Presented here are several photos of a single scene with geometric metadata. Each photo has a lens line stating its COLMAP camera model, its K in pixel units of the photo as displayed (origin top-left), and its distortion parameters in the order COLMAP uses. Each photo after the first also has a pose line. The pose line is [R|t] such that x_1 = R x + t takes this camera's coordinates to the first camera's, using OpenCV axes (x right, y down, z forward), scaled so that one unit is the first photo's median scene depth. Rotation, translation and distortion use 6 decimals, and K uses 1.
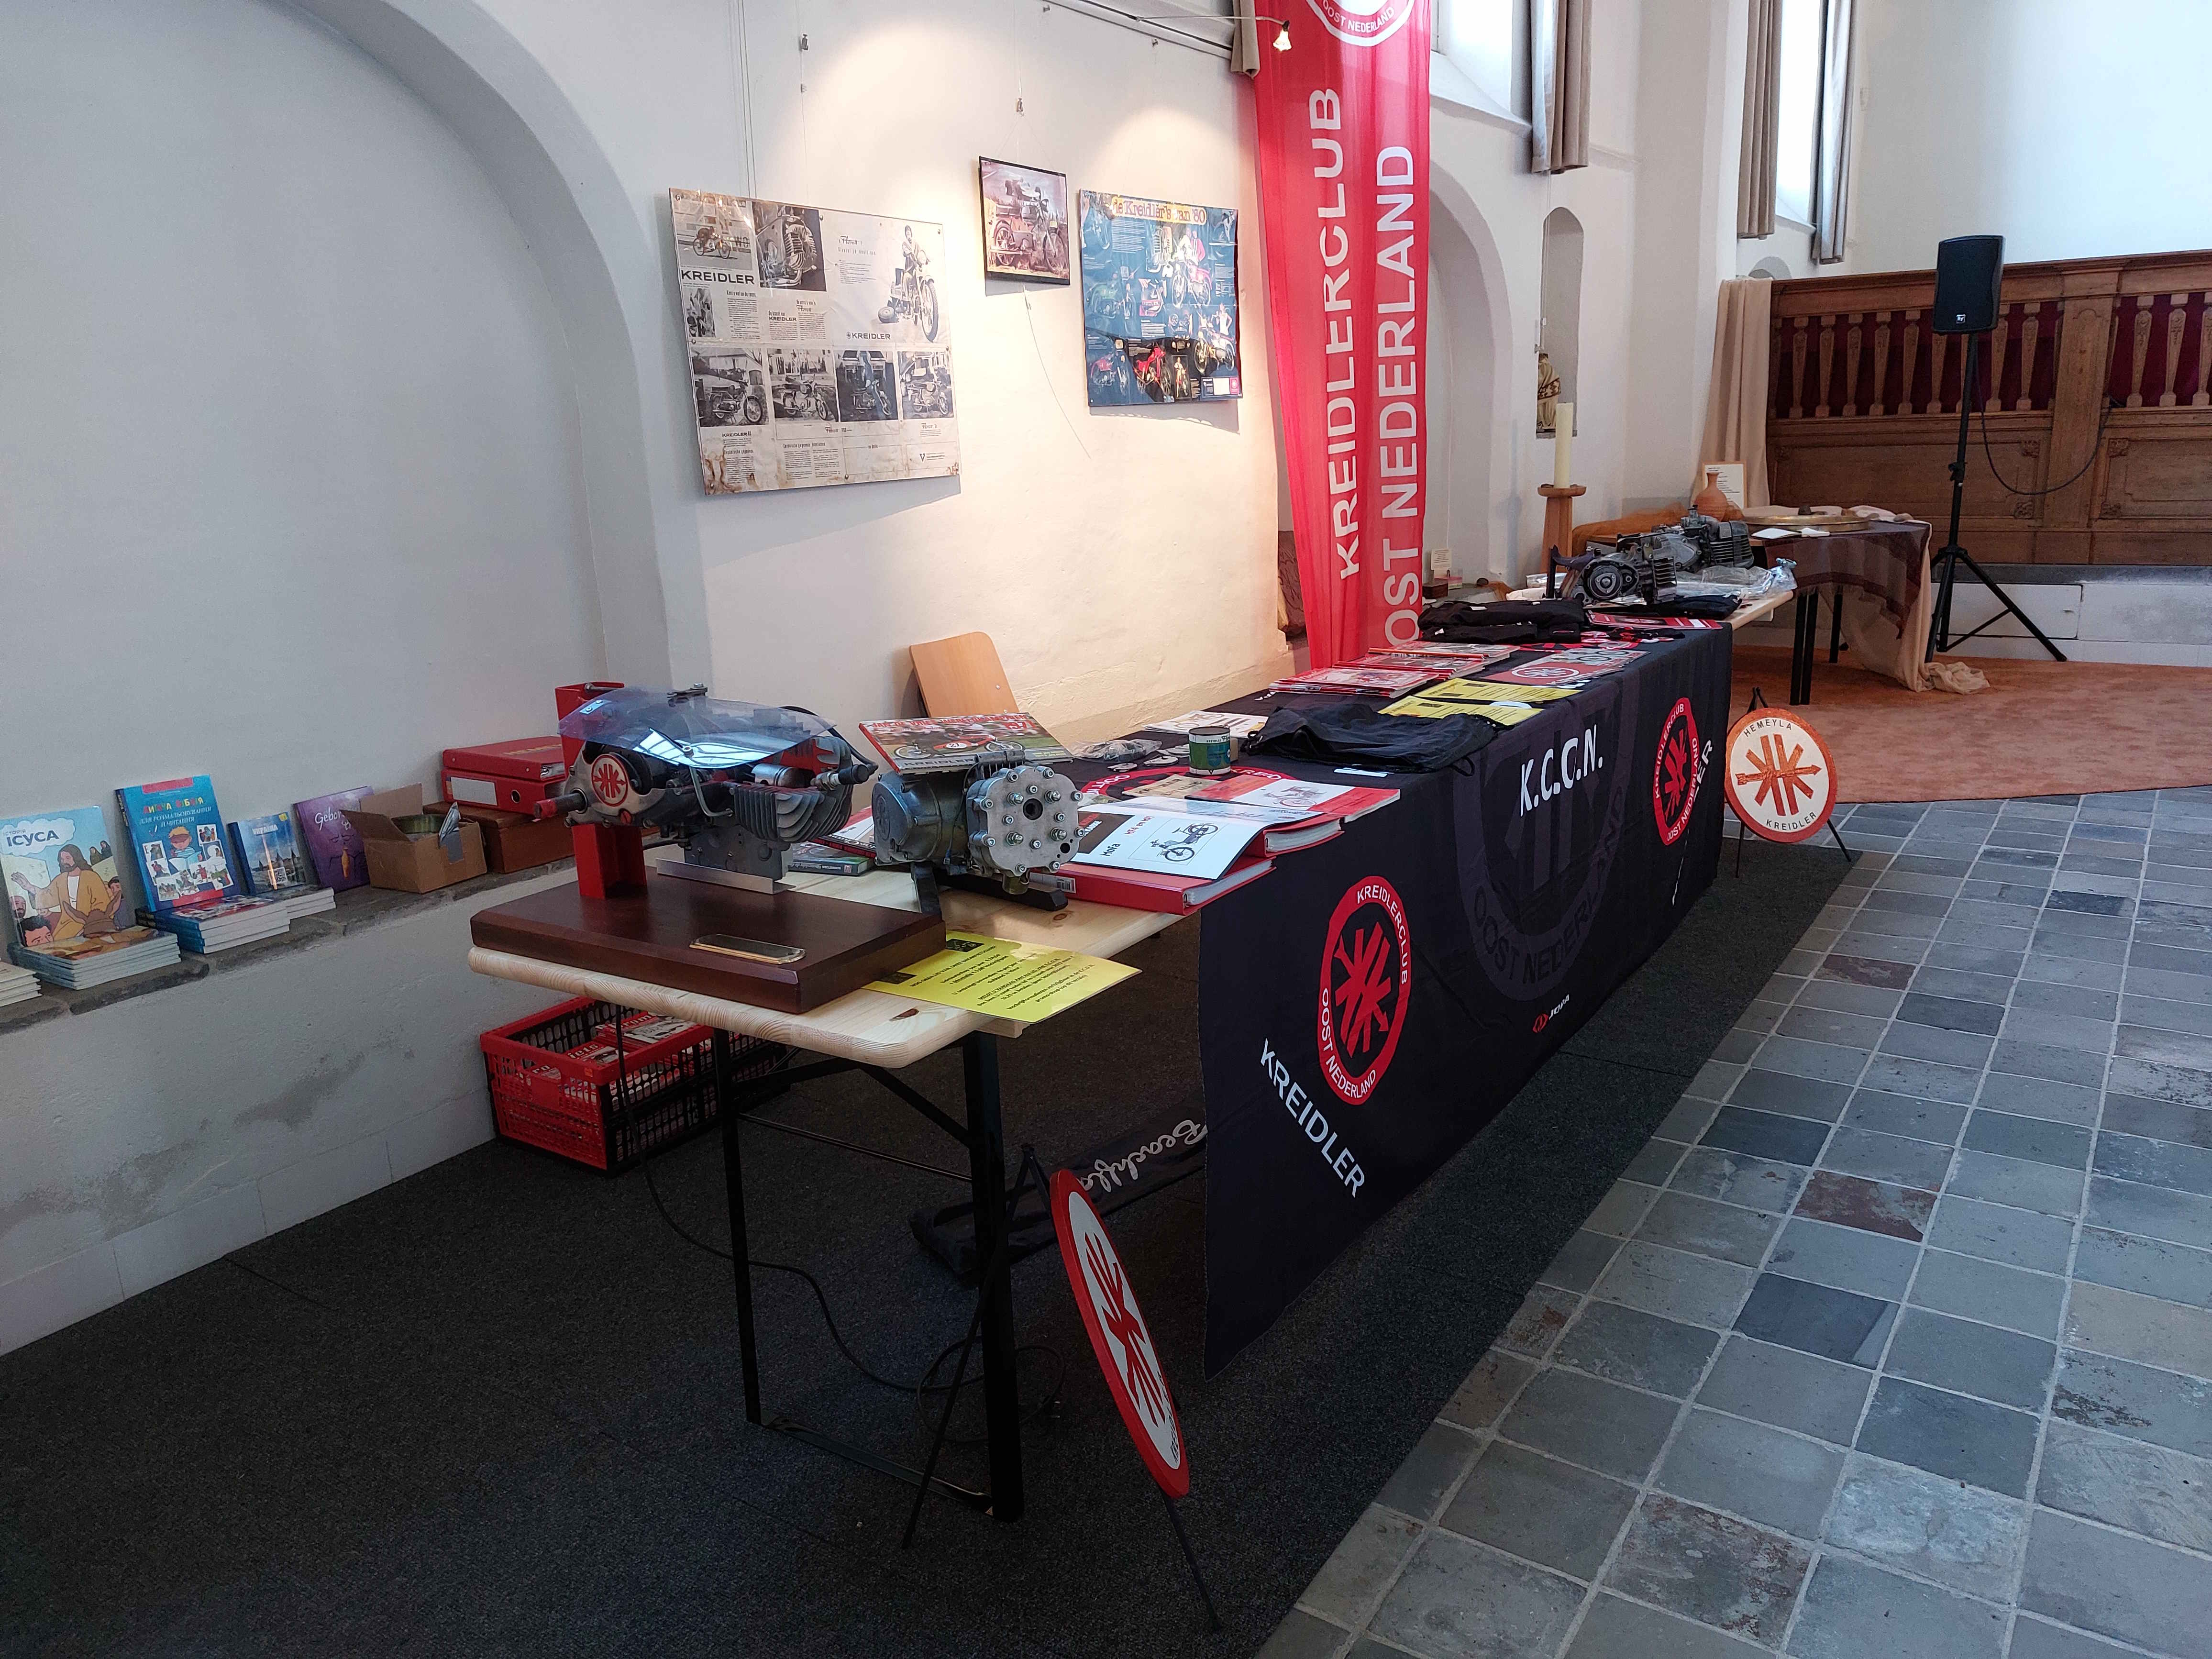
lens RADIAL K [[1604.2, 0, 1112.9], [0, 1604.2, 836.4], [0, 0, 1]] dist [0.080512, -0.078567]
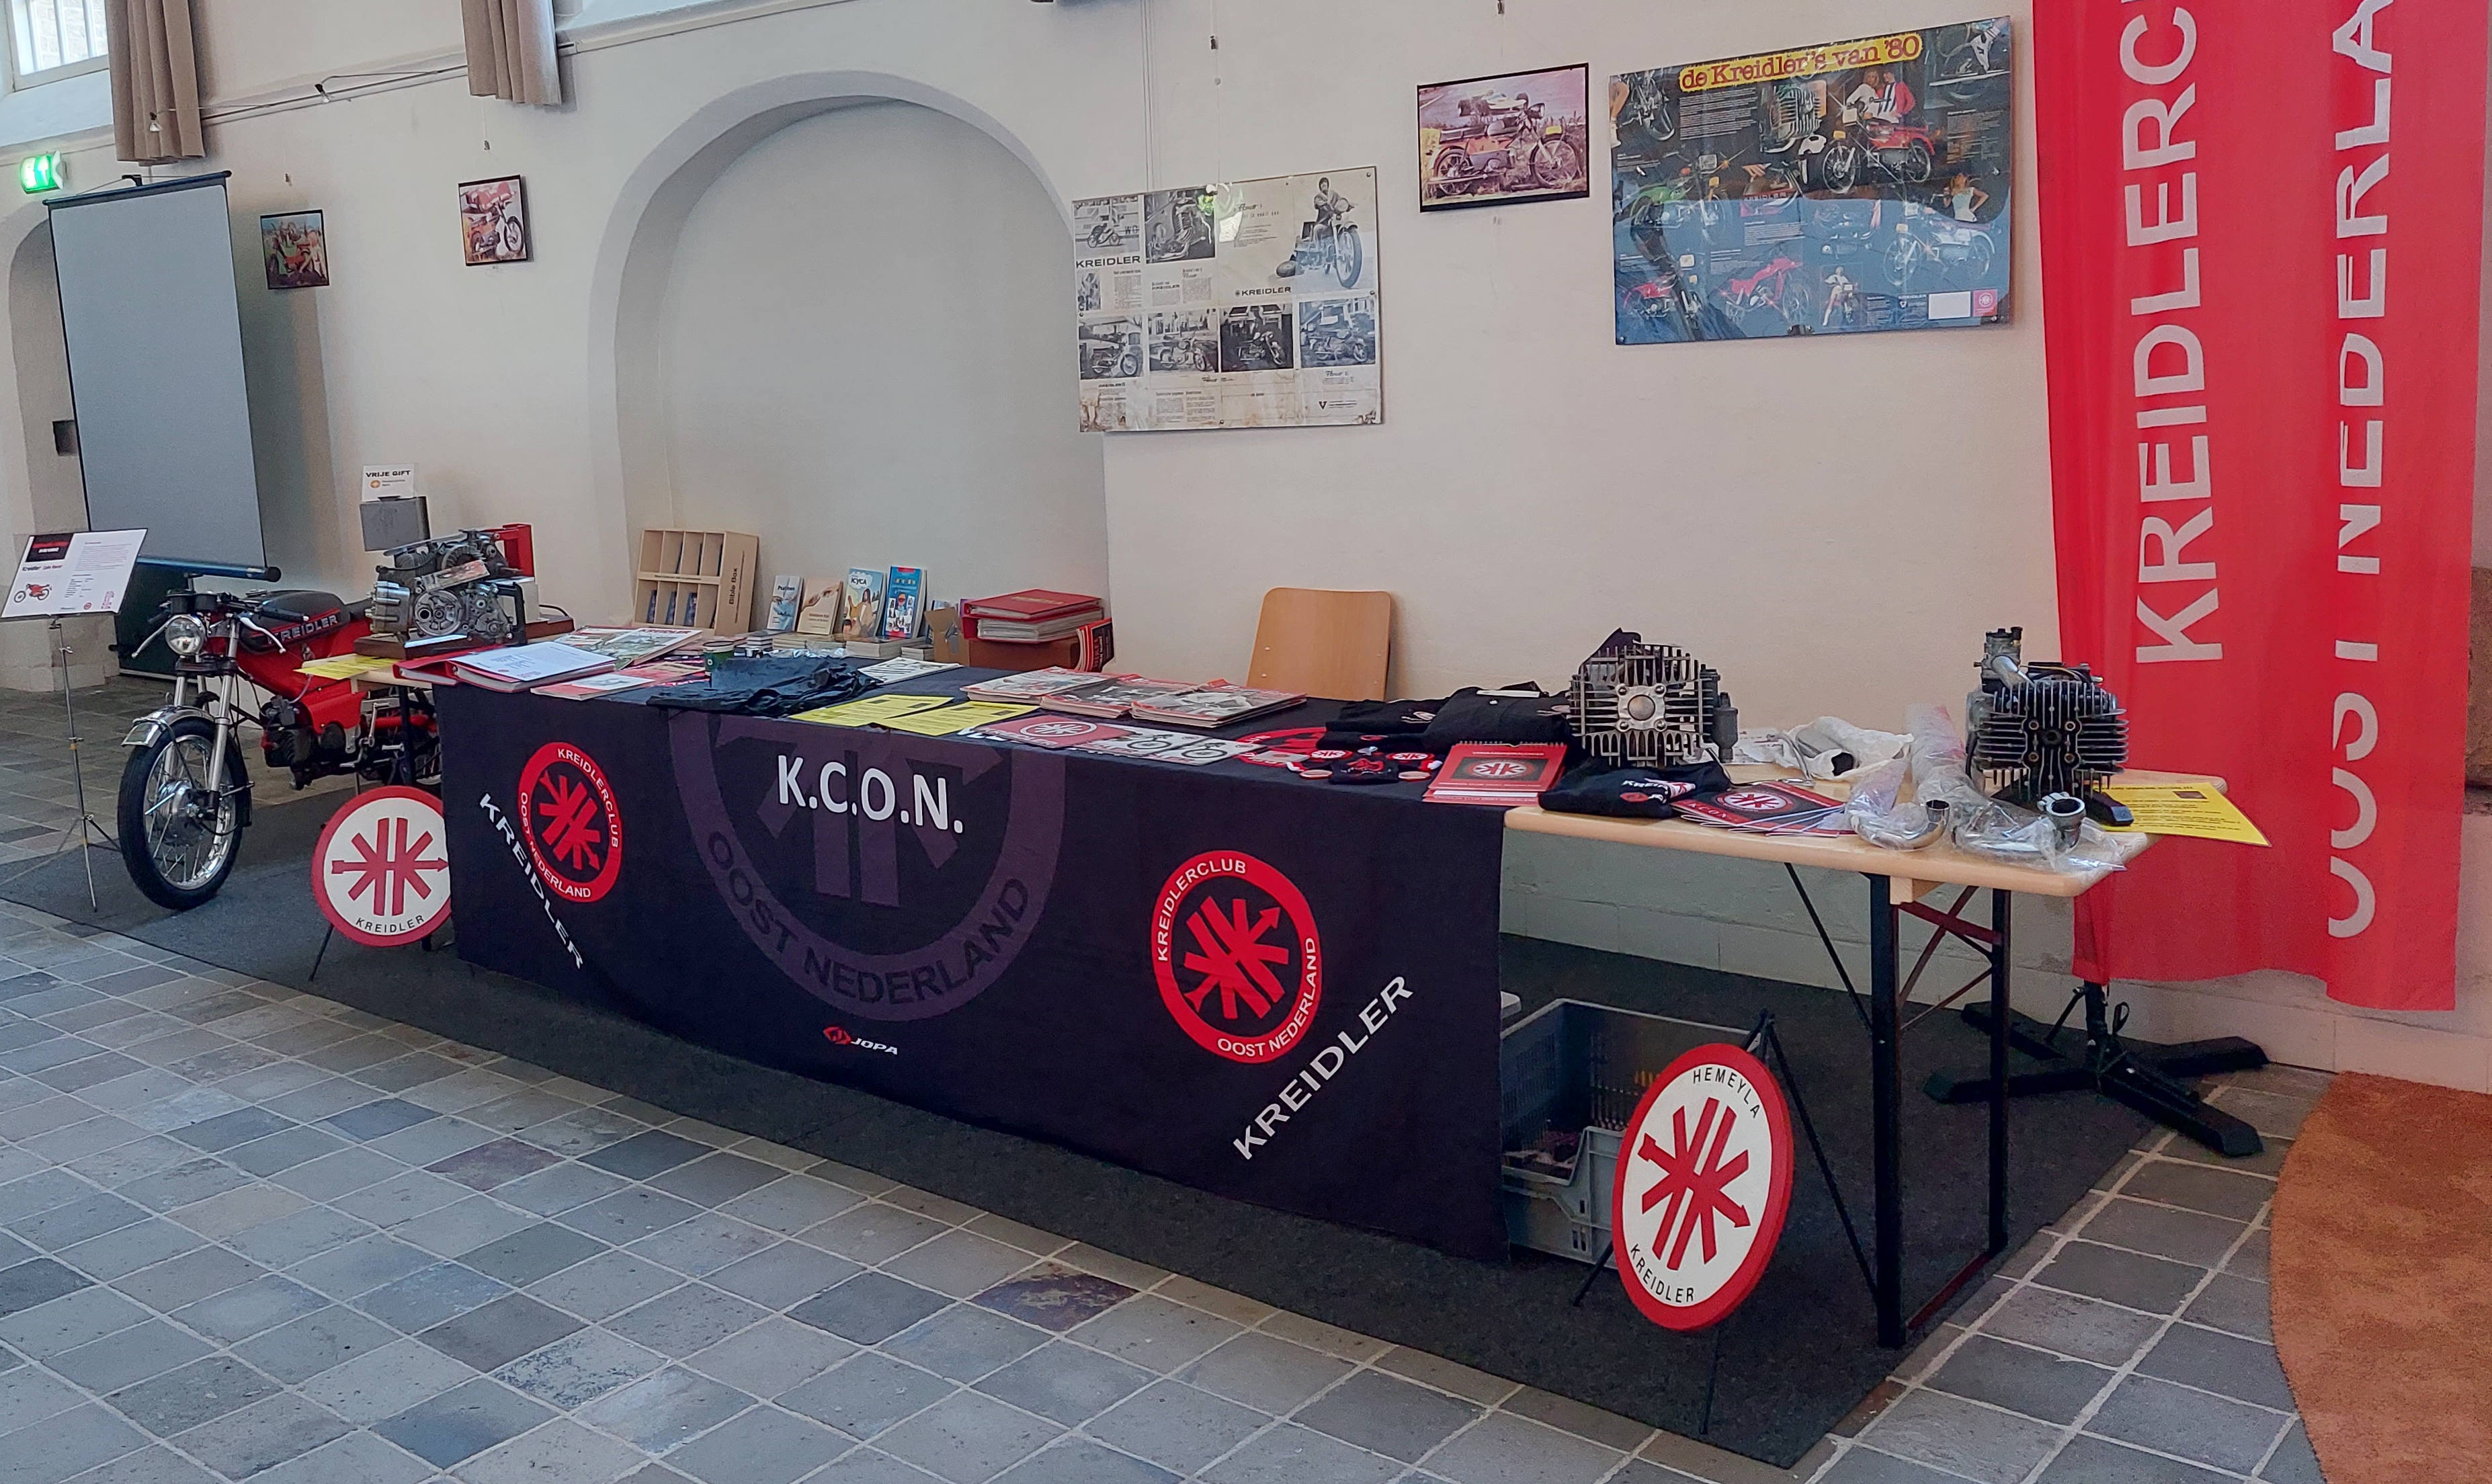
lens RADIAL K [[2249.0, 0, 1017.0], [0, 2249.0, 742.5], [0, 0, 1]] dist [0.084082, -0.180332]
pose [[-0.176213, 0.225053, -0.958280, 1.398667], [-0.183127, 0.949023, 0.256553, -0.392560], [0.967168, 0.220695, -0.126017, 1.135890]]
